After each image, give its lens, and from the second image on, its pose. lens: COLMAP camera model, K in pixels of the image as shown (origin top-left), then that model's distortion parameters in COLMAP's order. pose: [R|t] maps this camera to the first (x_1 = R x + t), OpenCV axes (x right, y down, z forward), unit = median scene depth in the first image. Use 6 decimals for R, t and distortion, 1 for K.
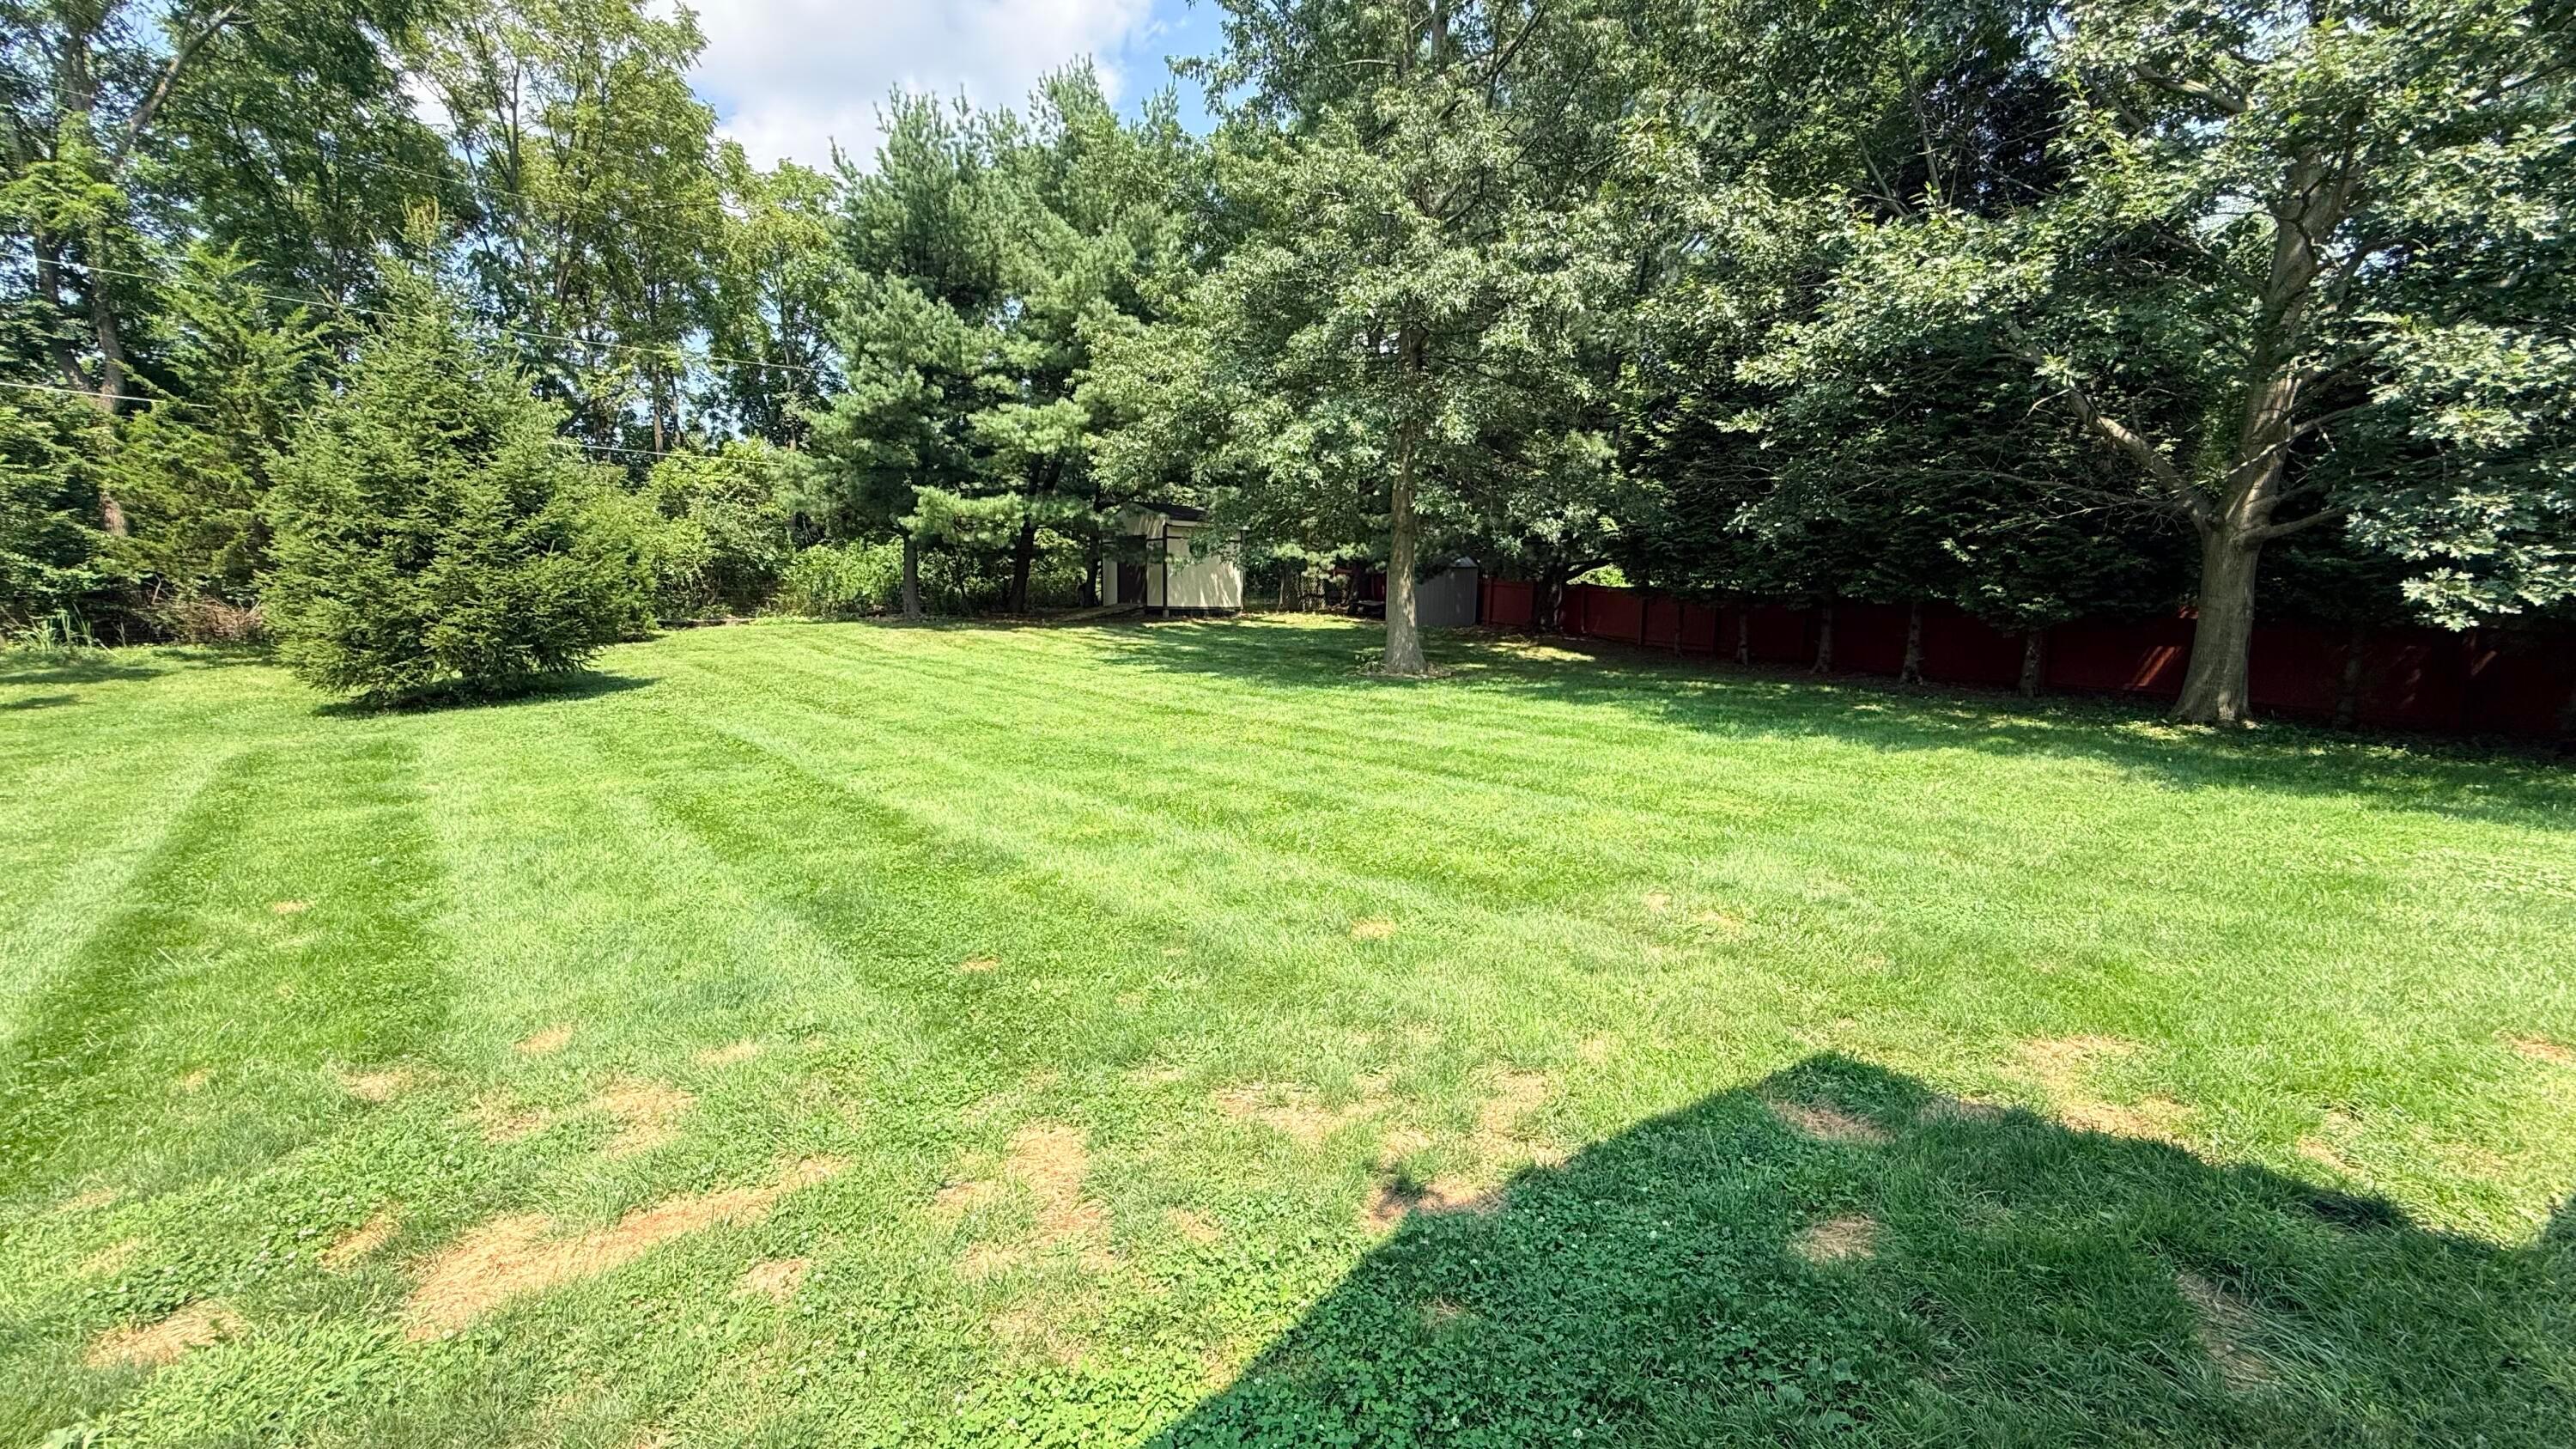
lens RADIAL K [[1034.8, 0, 1277.6], [0, 1034.8, 720.5], [0, 0, 1]] dist [0.002100, 0.000214]
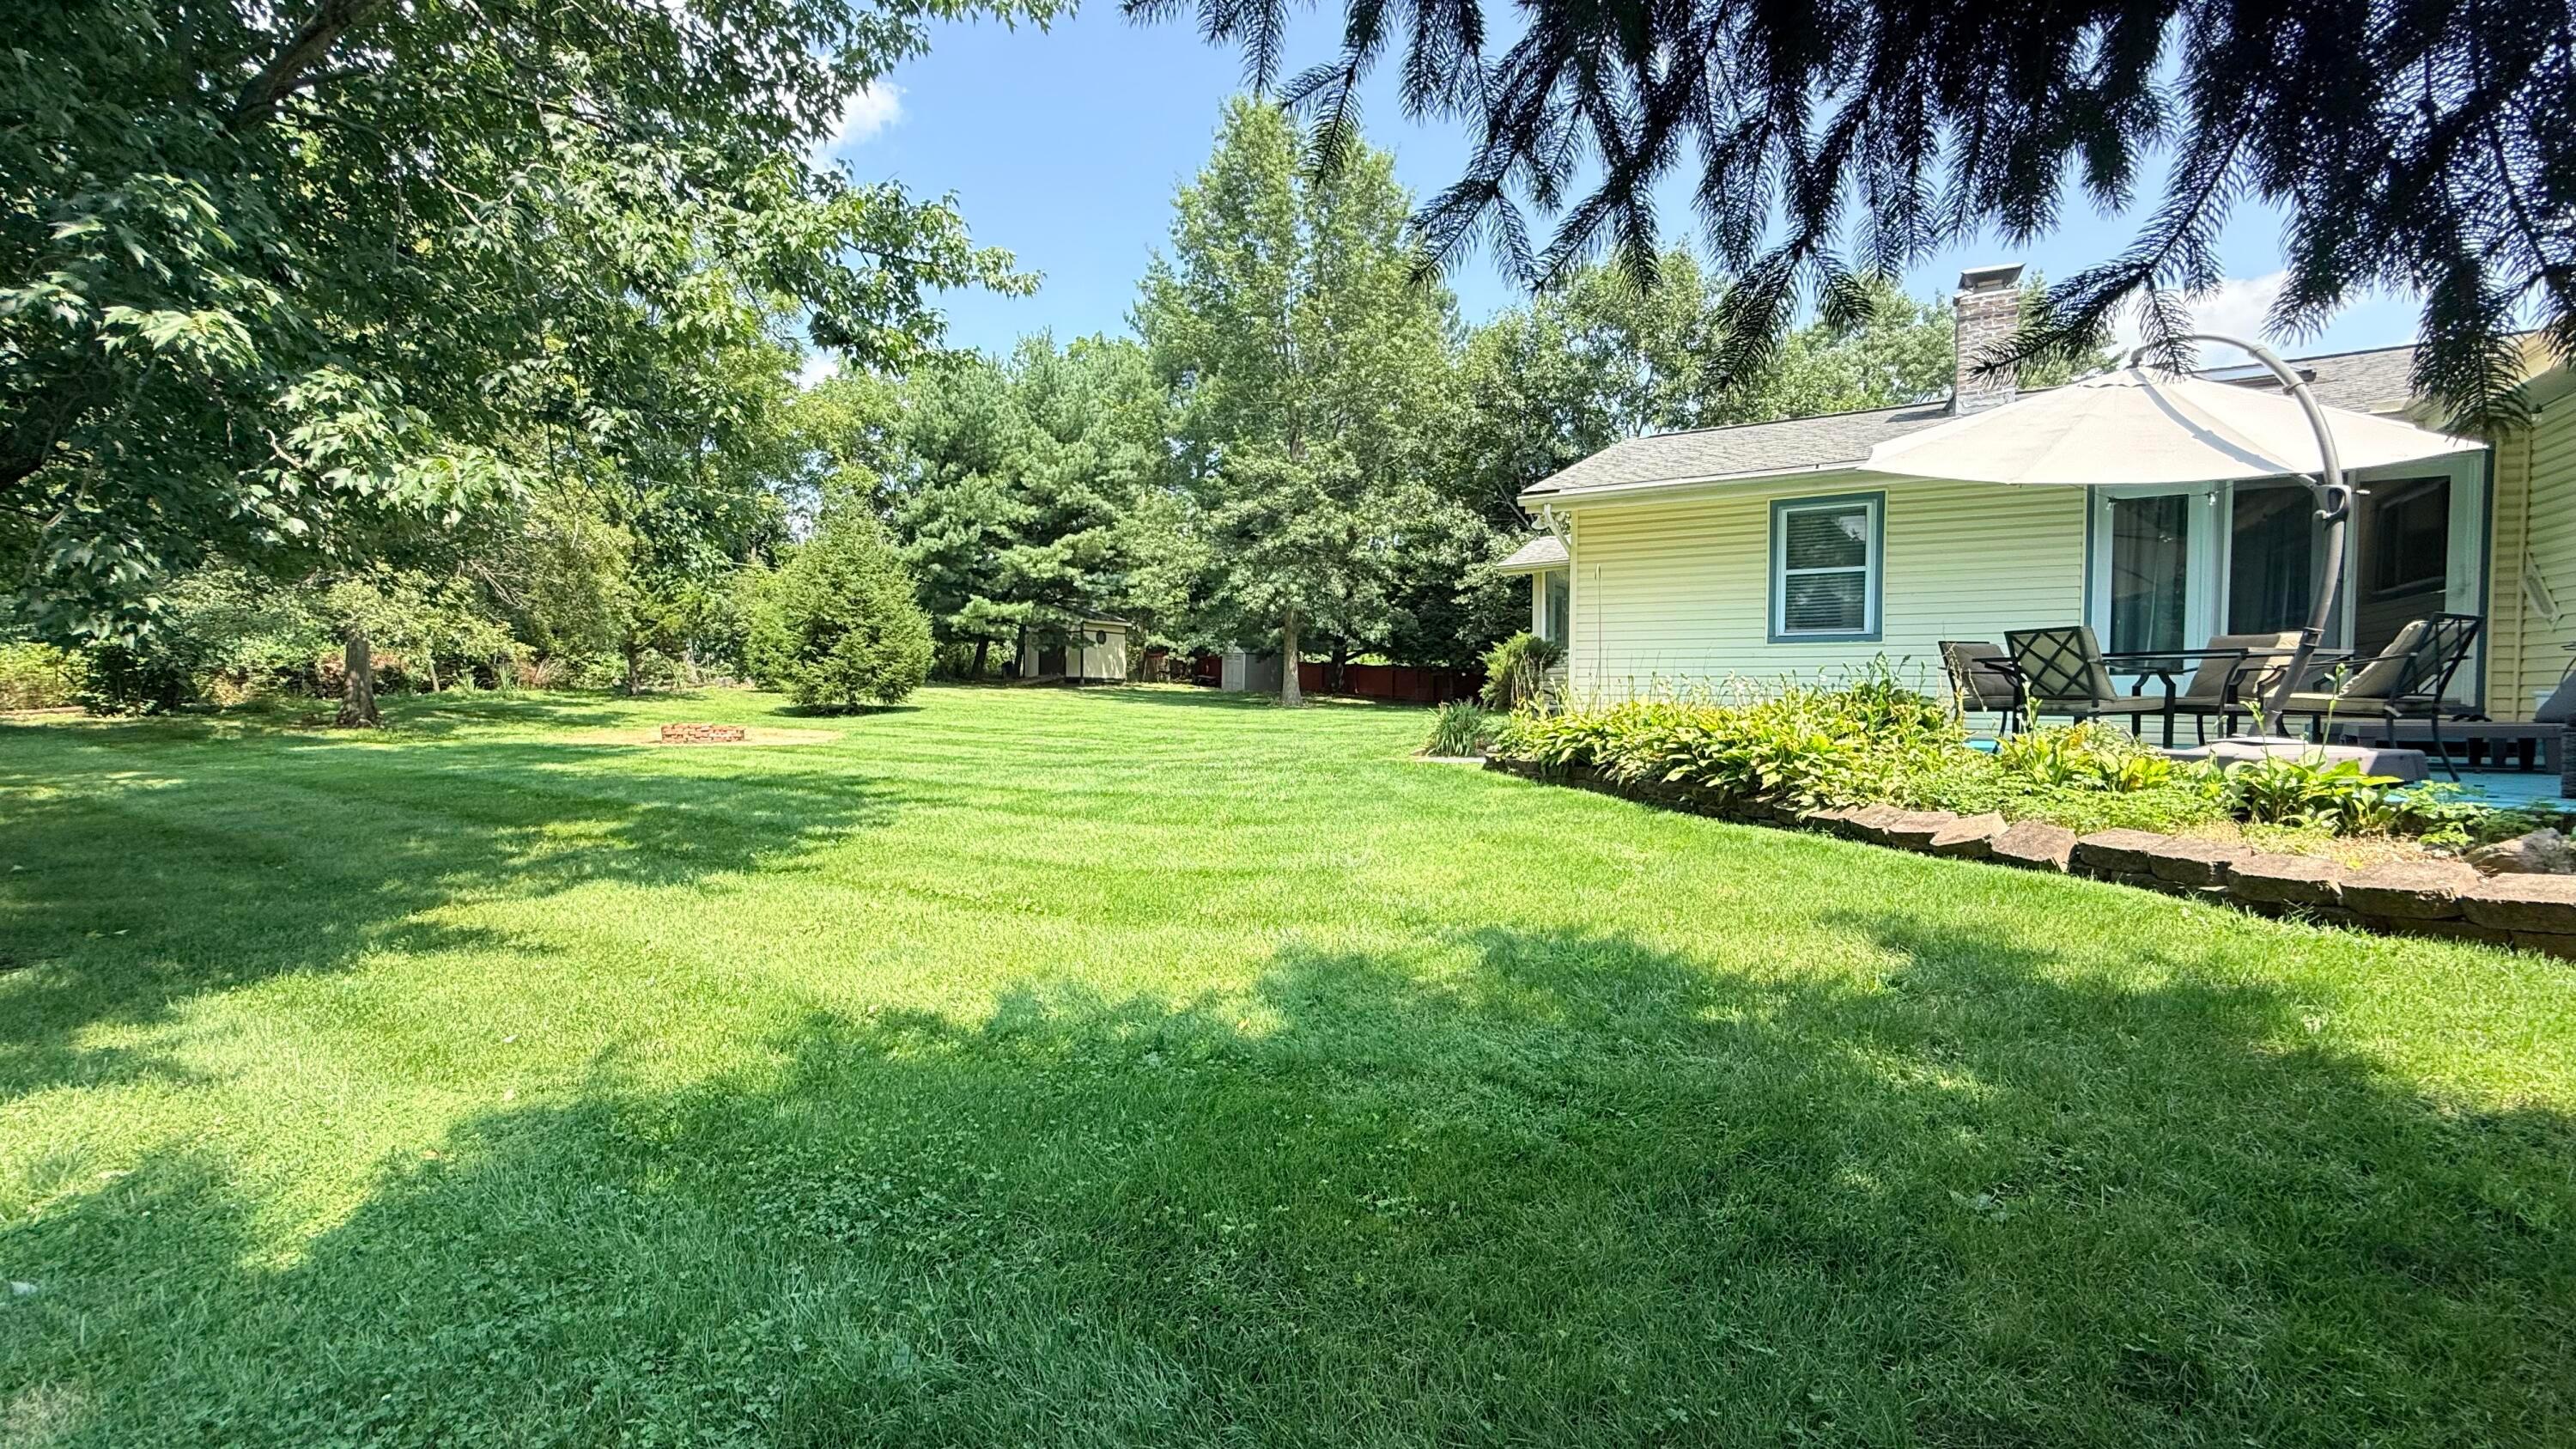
lens RADIAL K [[1030.3, 0, 1288.0], [0, 1030.3, 724.5], [0, 0, 1]] dist [-0.001649, 0.000288]
pose [[0.956434, -0.005394, 0.291898, -0.326520], [0.028436, 0.996796, -0.074754, 0.093585], [-0.290560, 0.079798, 0.953524, -0.593330]]
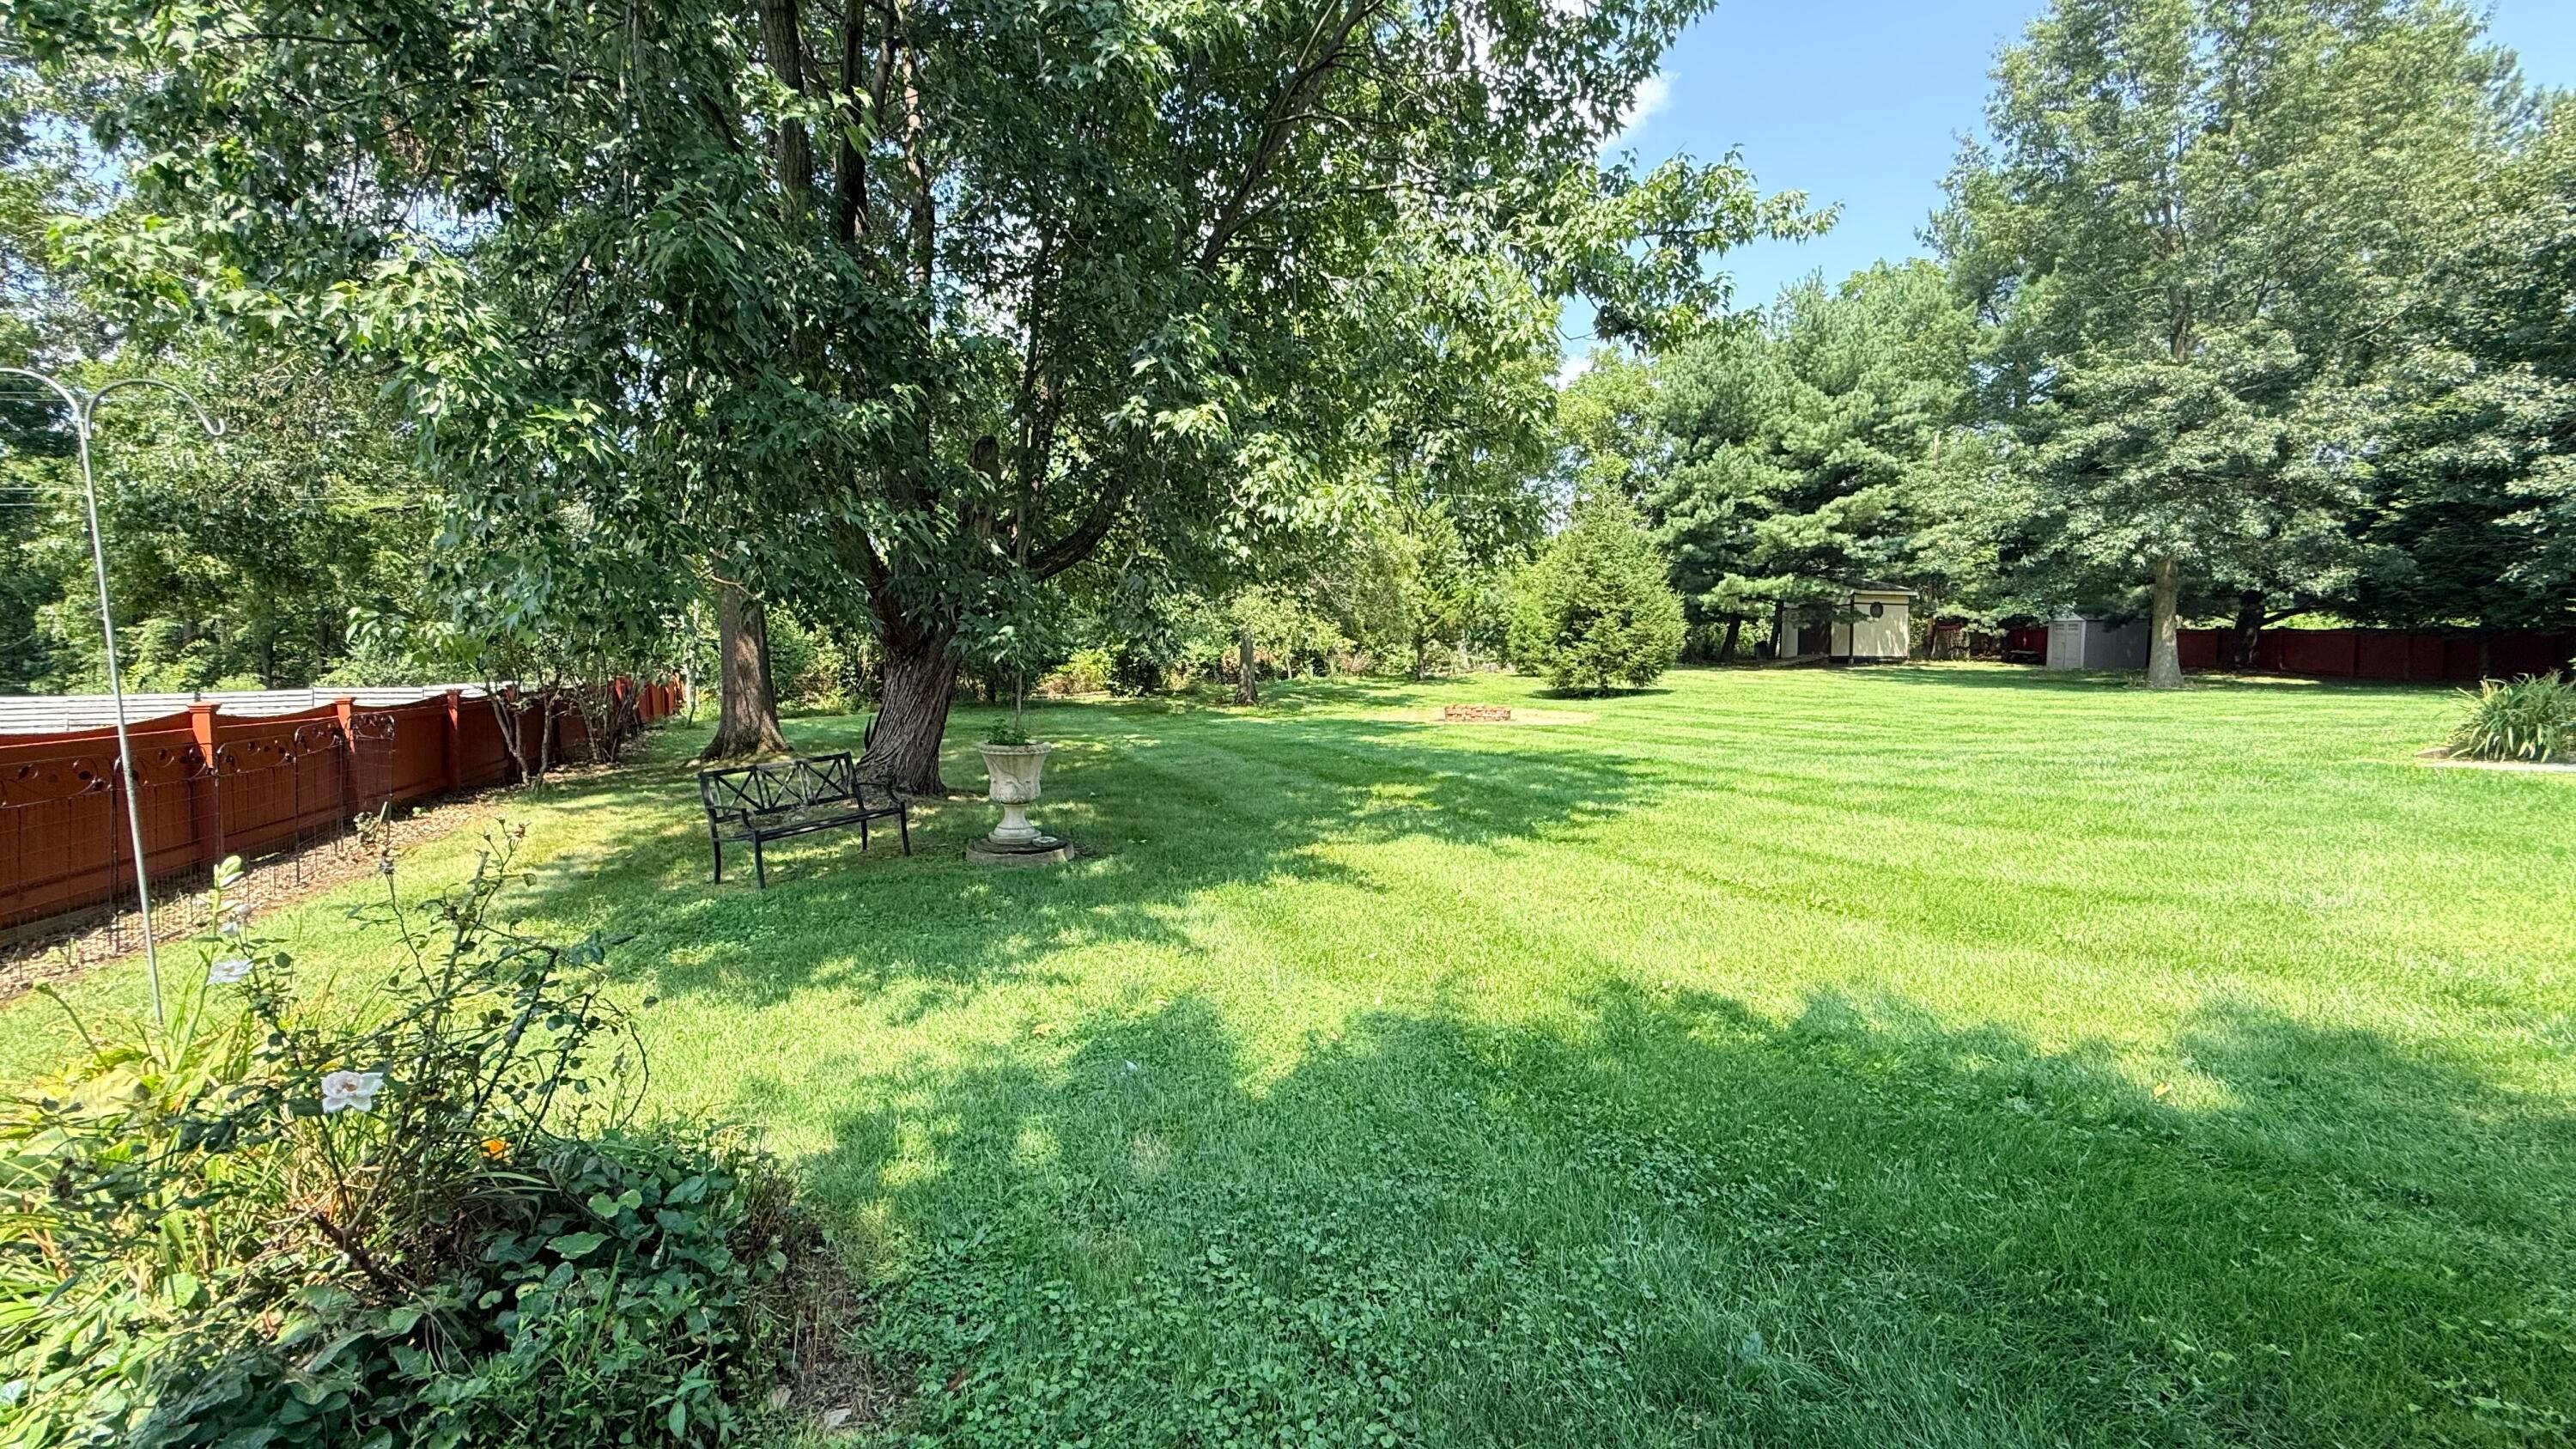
lens RADIAL K [[1034.8, 0, 1277.6], [0, 1034.8, 720.5], [0, 0, 1]] dist [0.002100, 0.000214]
pose [[0.921734, 0.008584, -0.387727, -0.342196], [-0.034948, 0.997526, -0.060995, 0.095429], [0.386245, 0.069771, 0.919754, -0.594525]]
